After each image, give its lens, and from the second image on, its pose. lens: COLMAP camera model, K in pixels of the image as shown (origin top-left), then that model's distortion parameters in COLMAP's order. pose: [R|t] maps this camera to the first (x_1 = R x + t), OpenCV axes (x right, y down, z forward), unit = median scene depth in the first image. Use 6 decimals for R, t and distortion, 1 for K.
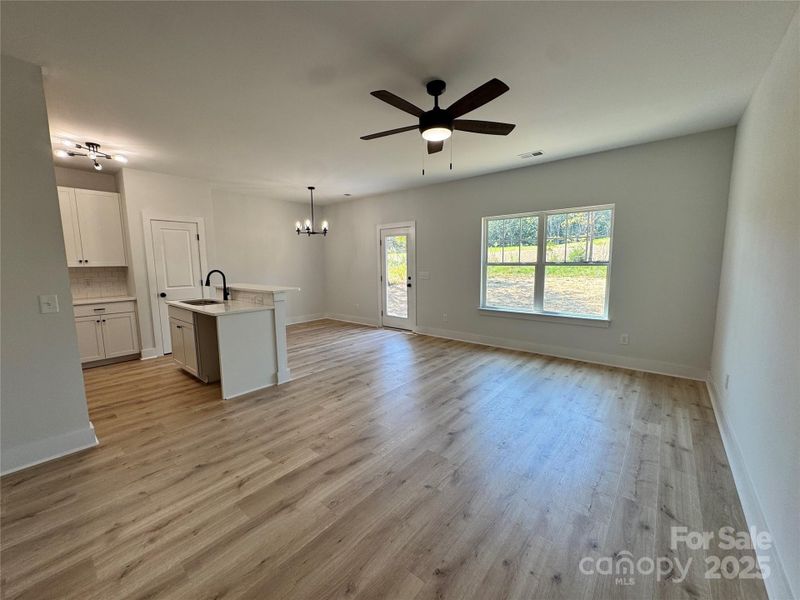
lens RADIAL K [[321.4, 0, 401.8], [0, 321.4, 298.4], [0, 0, 1]] dist [-0.007303, 0.001857]
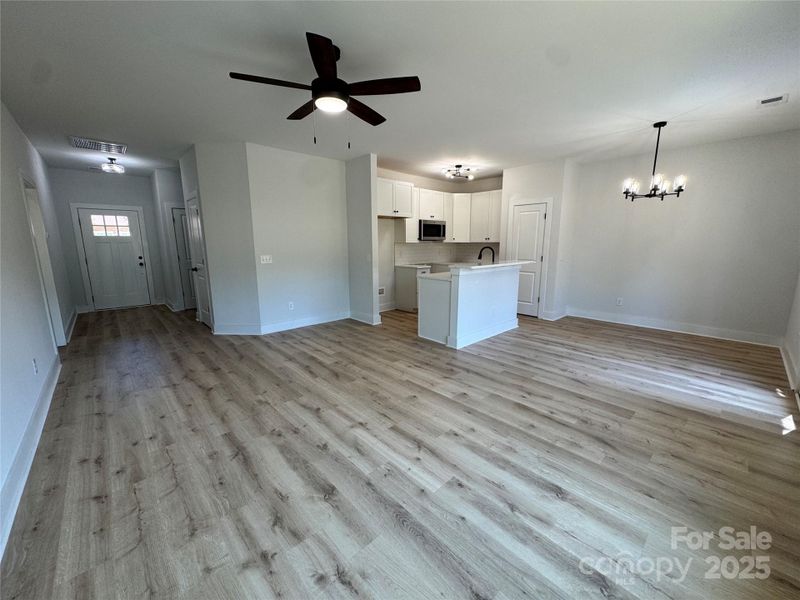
lens RADIAL K [[321.4, 0, 397.3], [0, 321.4, 298.3], [0, 0, 1]] dist [-0.007303, 0.001857]
pose [[-0.136085, 0.183312, -0.973590, 0.651454], [-0.110404, 0.973805, 0.198784, -0.098978], [0.984526, 0.134539, -0.112282, 0.809400]]
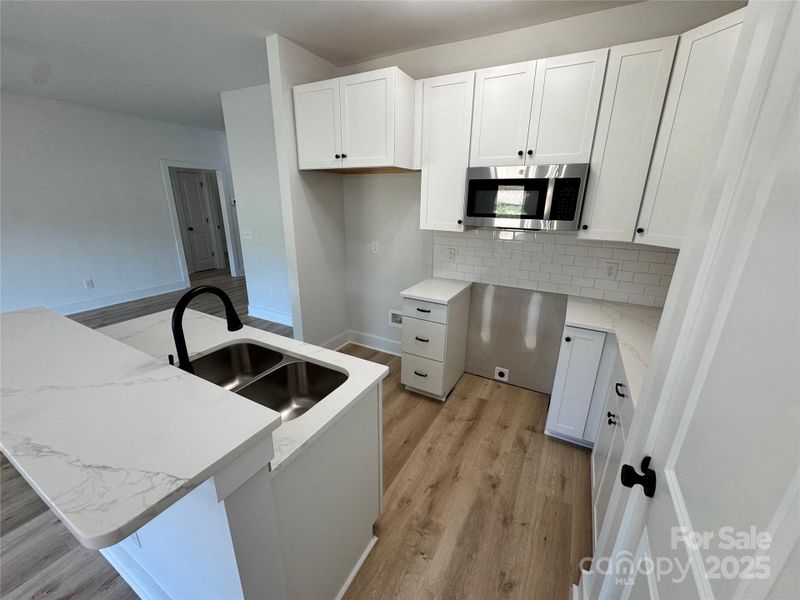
lens RADIAL K [[321.4, 0, 397.5], [0, 321.4, 299.6], [0, 0, 1]] dist [-0.007303, 0.001857]
pose [[-0.982626, 0.056850, -0.176675, -0.675215], [-0.021674, 0.910270, 0.413448, -0.188023], [0.184327, 0.410094, -0.893222, 1.240041]]
